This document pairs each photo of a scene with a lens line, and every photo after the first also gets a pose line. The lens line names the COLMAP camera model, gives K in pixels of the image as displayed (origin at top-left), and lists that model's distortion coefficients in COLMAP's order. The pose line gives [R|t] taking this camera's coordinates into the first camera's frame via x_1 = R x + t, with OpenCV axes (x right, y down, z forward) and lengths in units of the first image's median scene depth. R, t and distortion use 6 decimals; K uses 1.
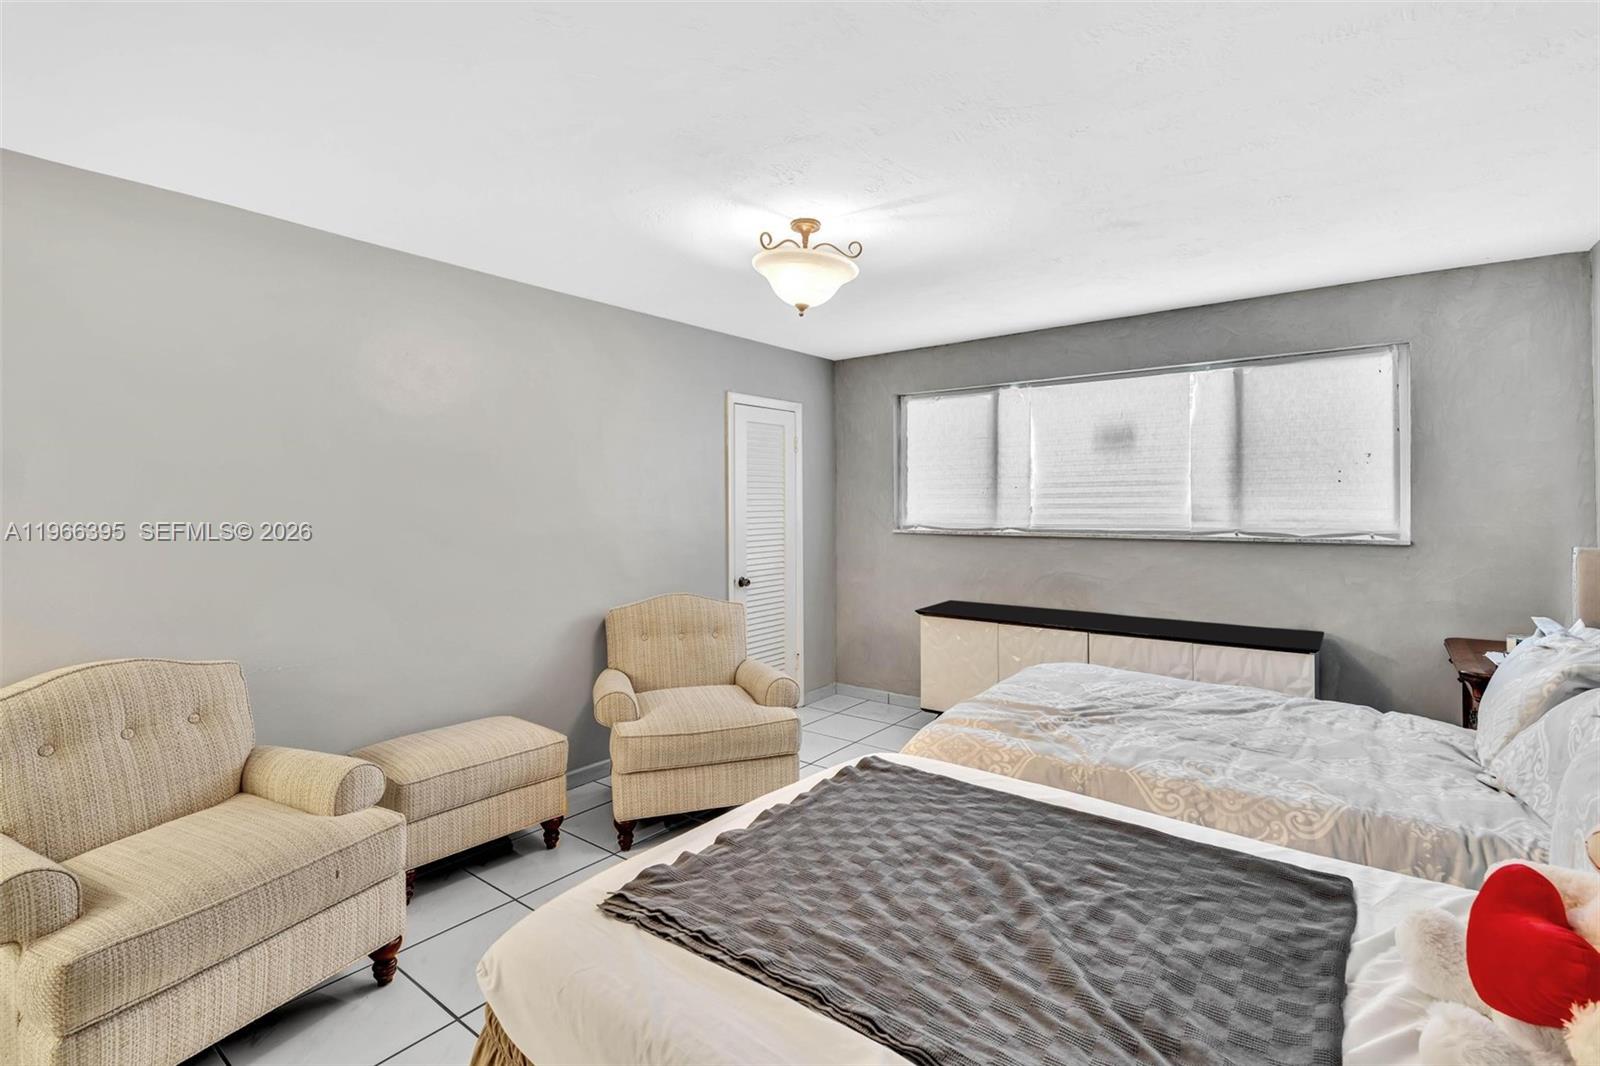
lens RADIAL K [[761.2, 0, 794.3], [0, 761.2, 506.2], [0, 0, 1]] dist [-0.001295, 0.000390]
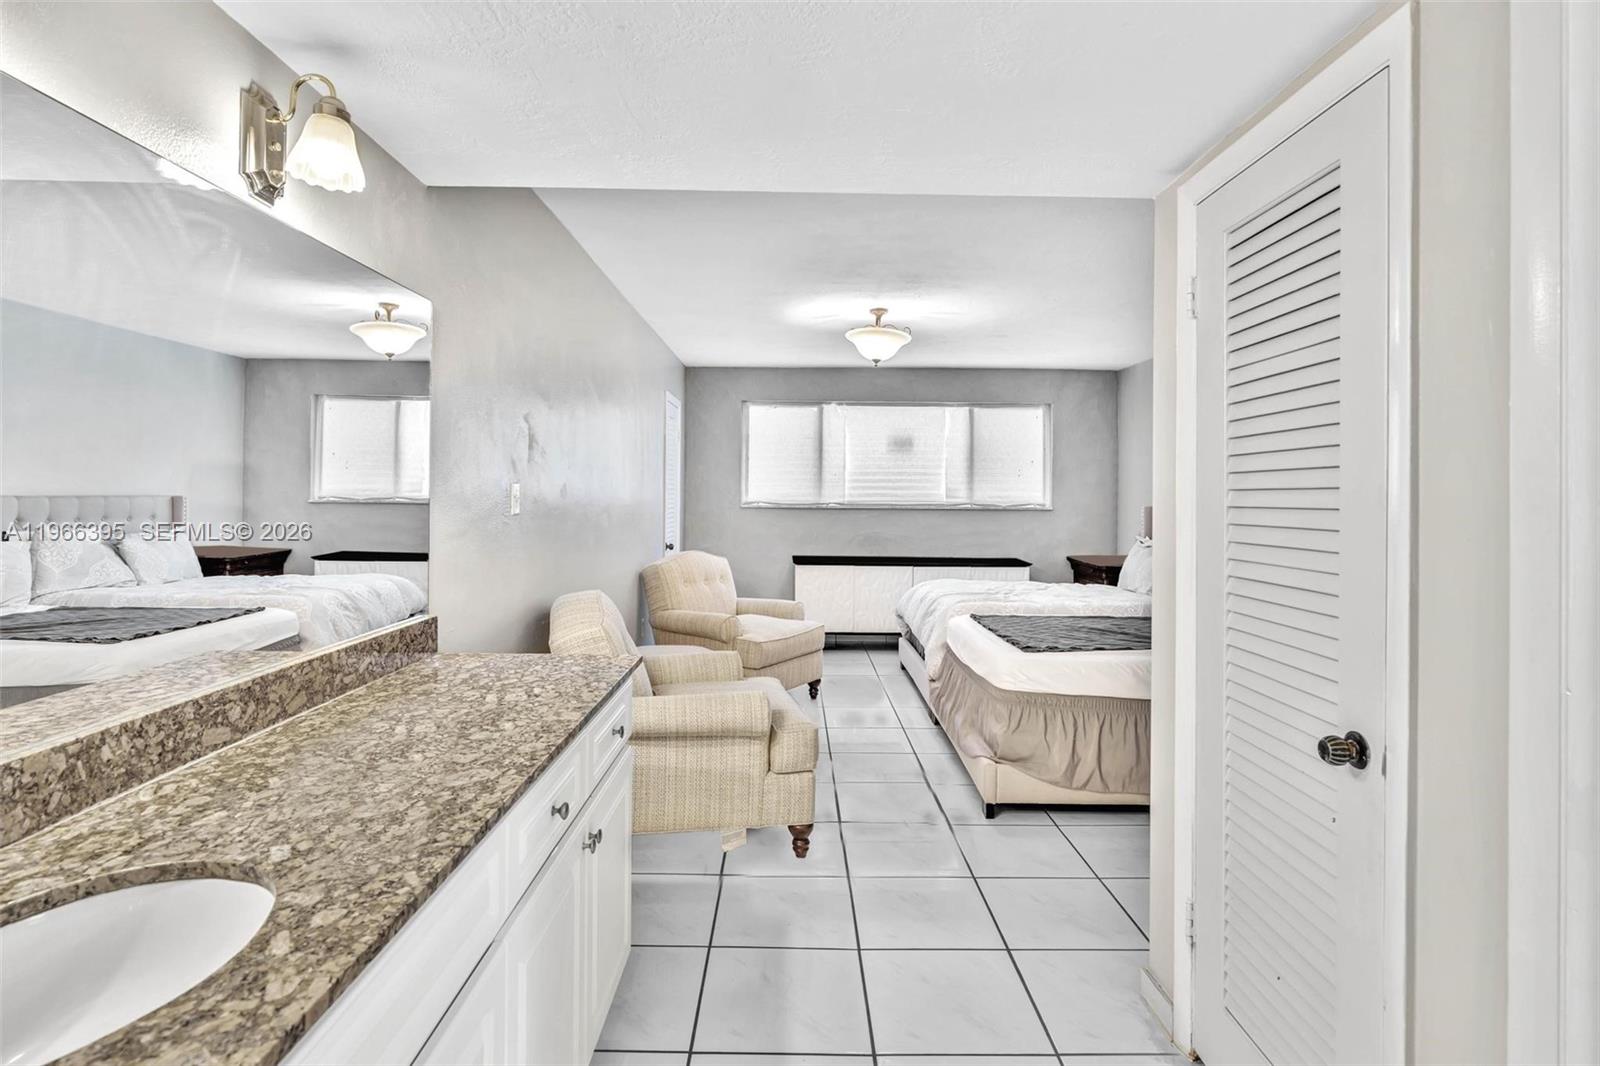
lens RADIAL K [[849.0, 0, 796.1], [0, 849.0, 502.3], [0, 0, 1]] dist [0.014214, 0.000137]
pose [[0.768714, 0.003493, 0.639584, -0.930752], [-0.008088, 0.999958, 0.004261, 0.025015], [-0.639542, -0.008448, 0.768710, -0.210041]]
